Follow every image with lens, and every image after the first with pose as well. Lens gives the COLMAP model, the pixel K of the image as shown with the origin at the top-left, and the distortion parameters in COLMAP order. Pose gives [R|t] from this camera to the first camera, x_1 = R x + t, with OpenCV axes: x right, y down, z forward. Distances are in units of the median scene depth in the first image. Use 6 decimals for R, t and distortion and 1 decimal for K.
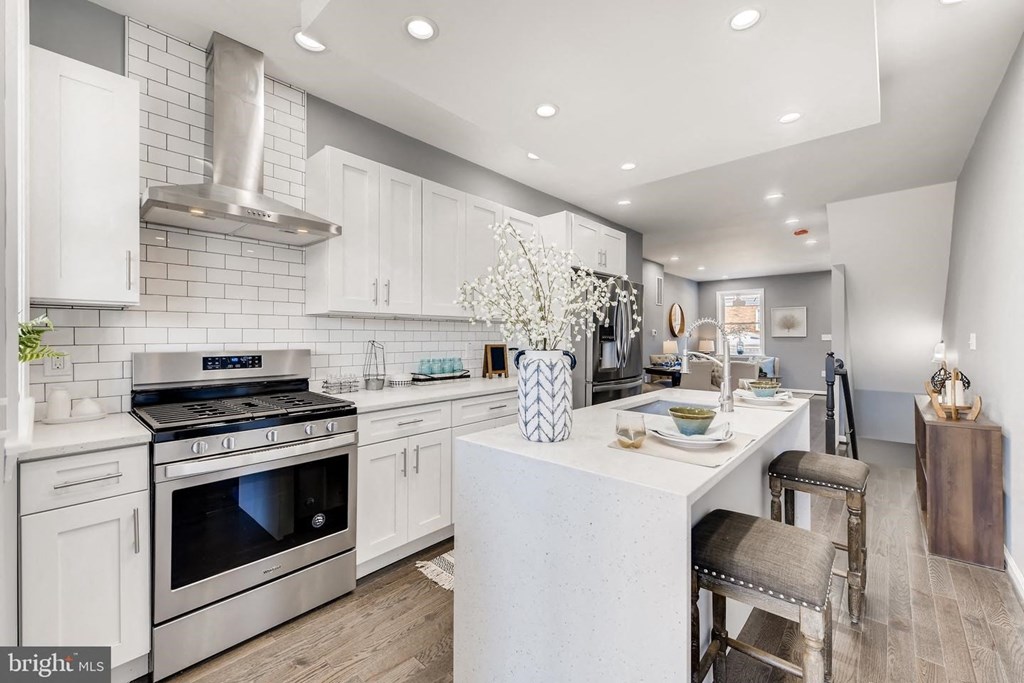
lens RADIAL K [[419.2, 0, 516.8], [0, 419.2, 334.4], [0, 0, 1]] dist [0.002180, -0.000449]
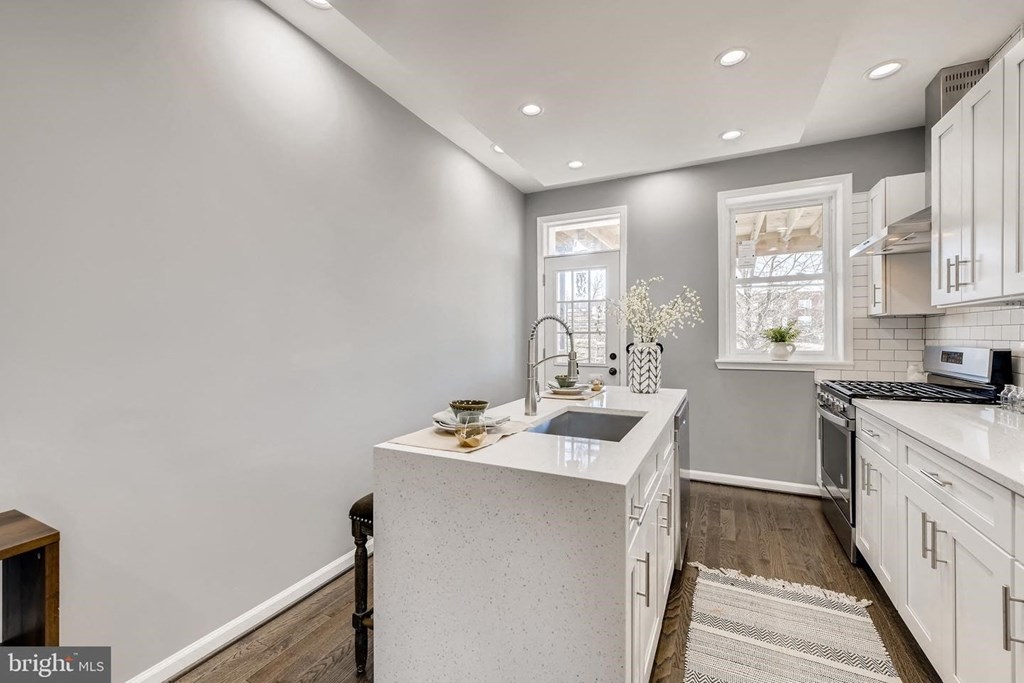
lens RADIAL K [[416.9, 0, 520.5], [0, 416.9, 338.3], [0, 0, 1]] dist [-0.001608, -0.000431]
pose [[-0.963772, 0.003524, -0.266705, 0.704168], [0.003294, 0.999994, 0.001310, 0.011119], [0.266708, 0.000384, -0.963777, 1.719656]]
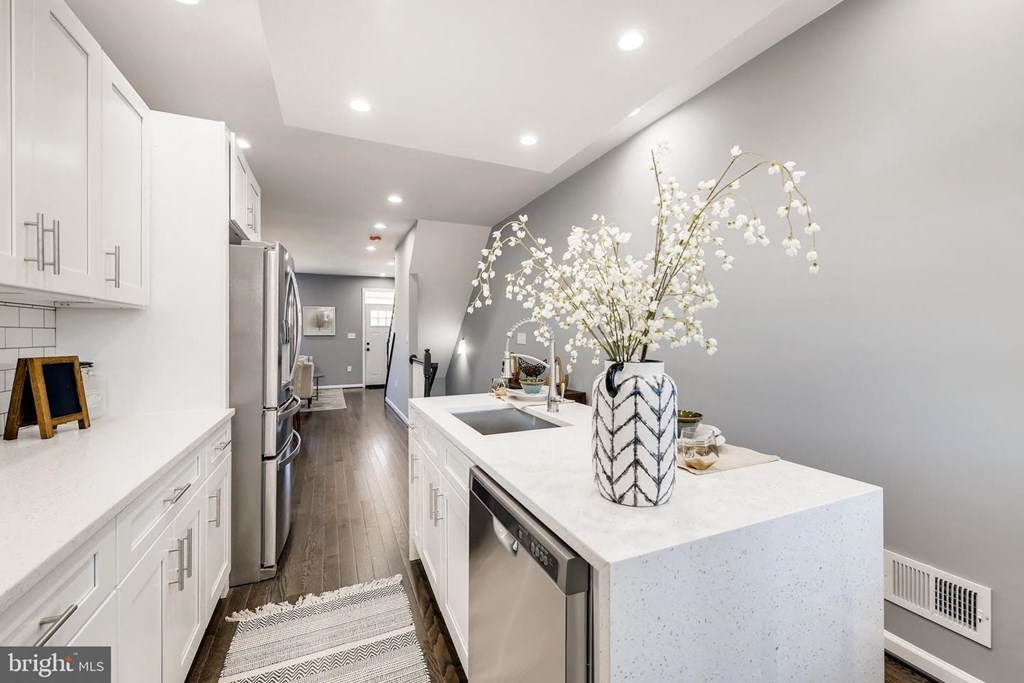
lens RADIAL K [[419.2, 0, 516.8], [0, 419.2, 334.4], [0, 0, 1]] dist [0.002180, -0.000449]
pose [[0.419320, -0.004285, 0.907829, -0.403134], [0.000764, 0.999990, 0.004367, -0.004687], [-0.907838, -0.001137, 0.419319, 0.599693]]
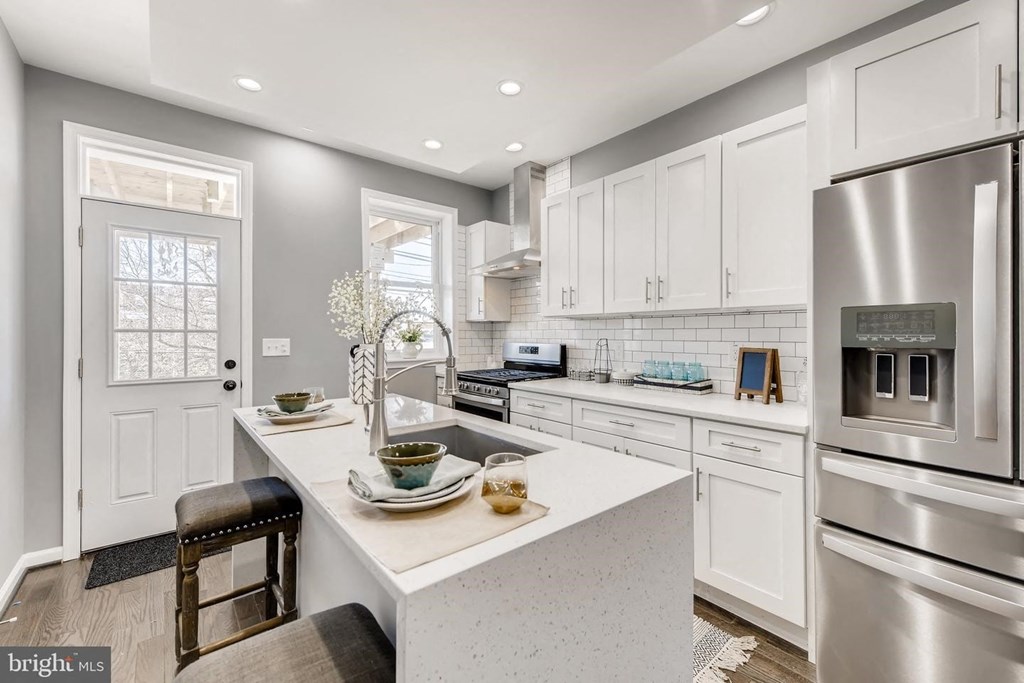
lens RADIAL K [[419.2, 0, 516.8], [0, 419.2, 334.4], [0, 0, 1]] dist [0.002180, -0.000449]
pose [[-0.146216, -0.001452, -0.989252, 0.998189], [0.004473, 0.999988, -0.002129, 0.006214], [0.989243, -0.004736, -0.146207, 1.182485]]
